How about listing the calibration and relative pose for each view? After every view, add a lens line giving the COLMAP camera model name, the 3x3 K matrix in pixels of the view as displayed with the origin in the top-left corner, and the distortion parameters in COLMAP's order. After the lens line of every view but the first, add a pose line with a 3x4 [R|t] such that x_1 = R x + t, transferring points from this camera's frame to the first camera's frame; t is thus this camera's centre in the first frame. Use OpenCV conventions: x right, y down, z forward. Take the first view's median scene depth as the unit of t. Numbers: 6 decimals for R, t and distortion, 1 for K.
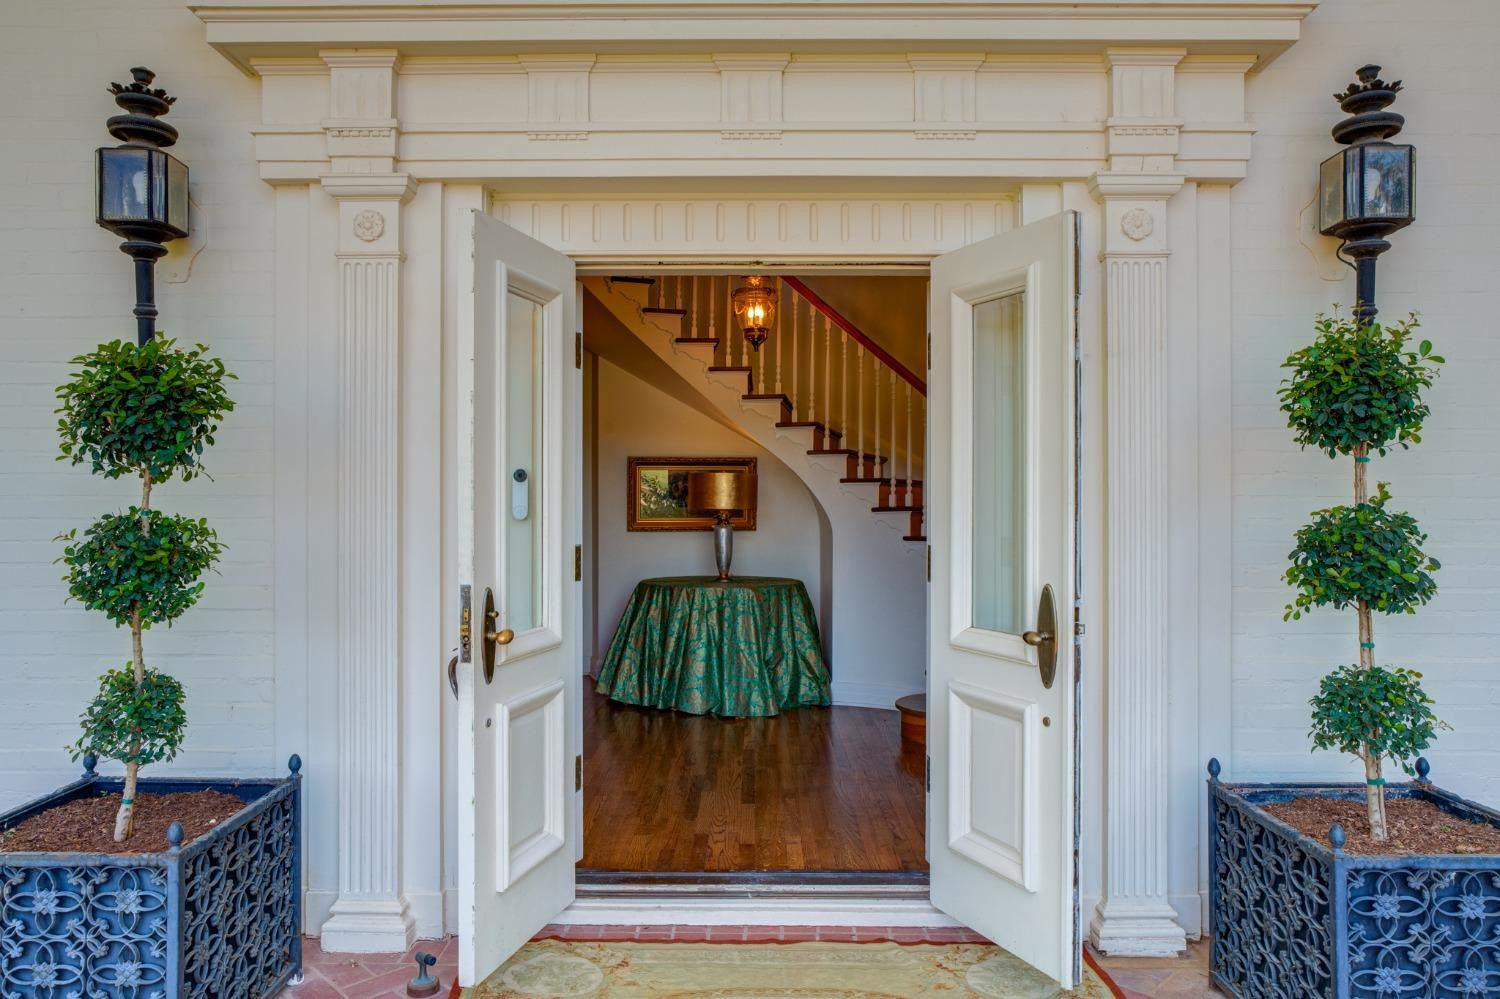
lens RADIAL K [[881.1, 0, 751.4], [0, 881.1, 477.1], [0, 0, 1]] dist [-0.002564, 0.000382]
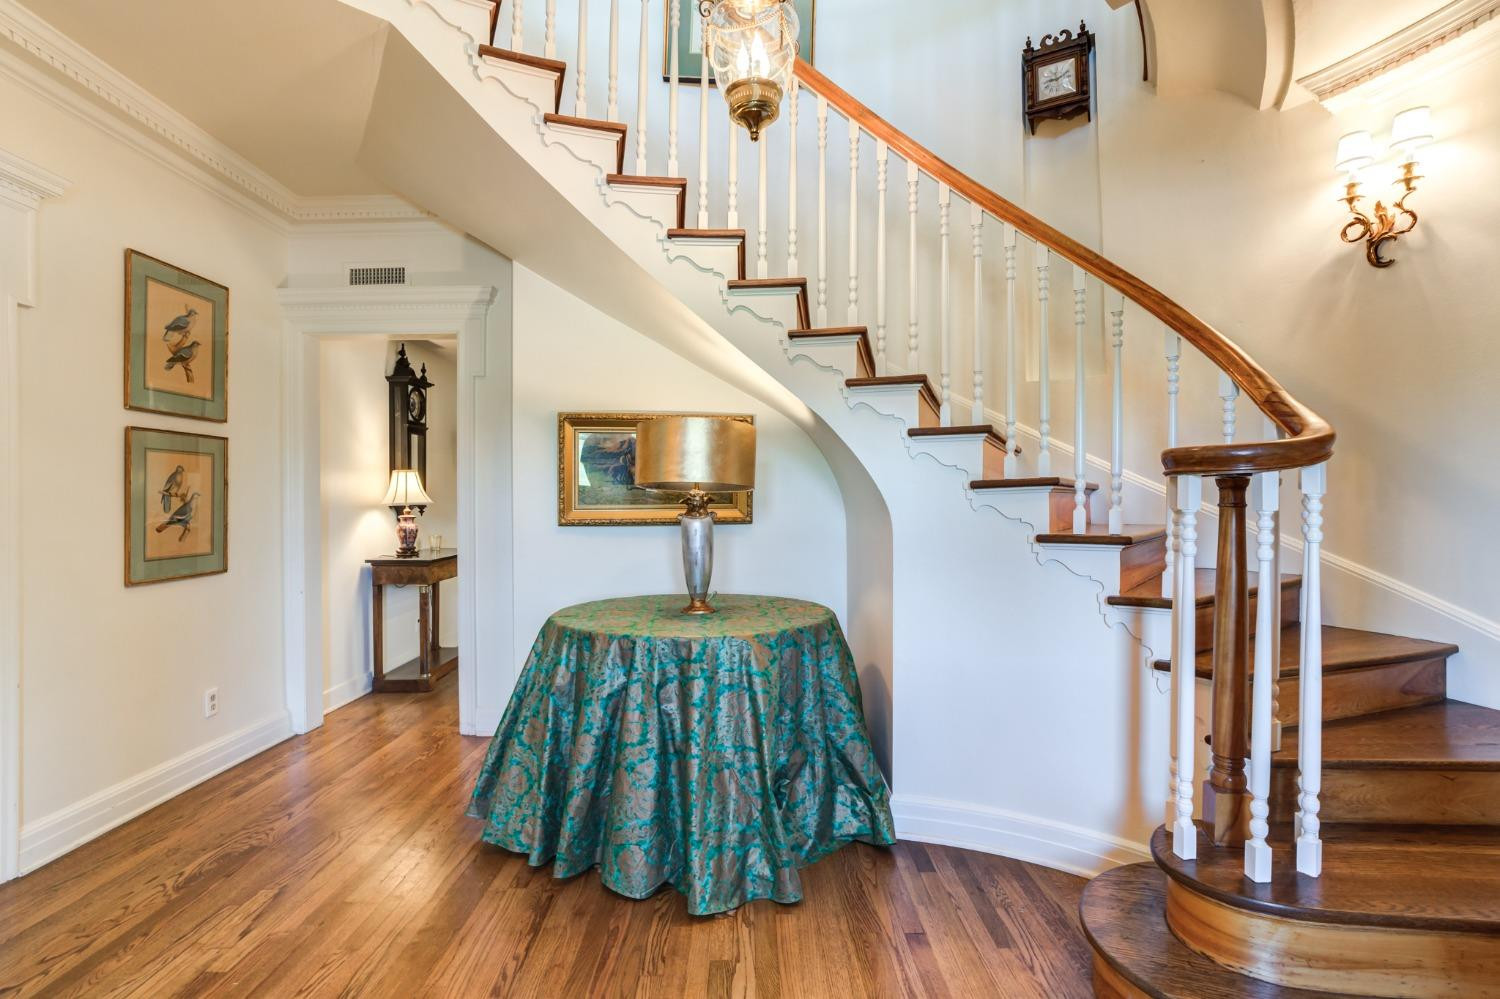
lens RADIAL K [[904.7, 0, 750.0], [0, 904.7, 499.5], [0, 0, 1]] dist [-0.006592, -0.001239]
pose [[0.999960, -0.004412, 0.007738, -0.001390], [0.004072, 0.999046, 0.043475, 0.022054], [-0.007922, -0.043442, 0.999025, 0.462753]]
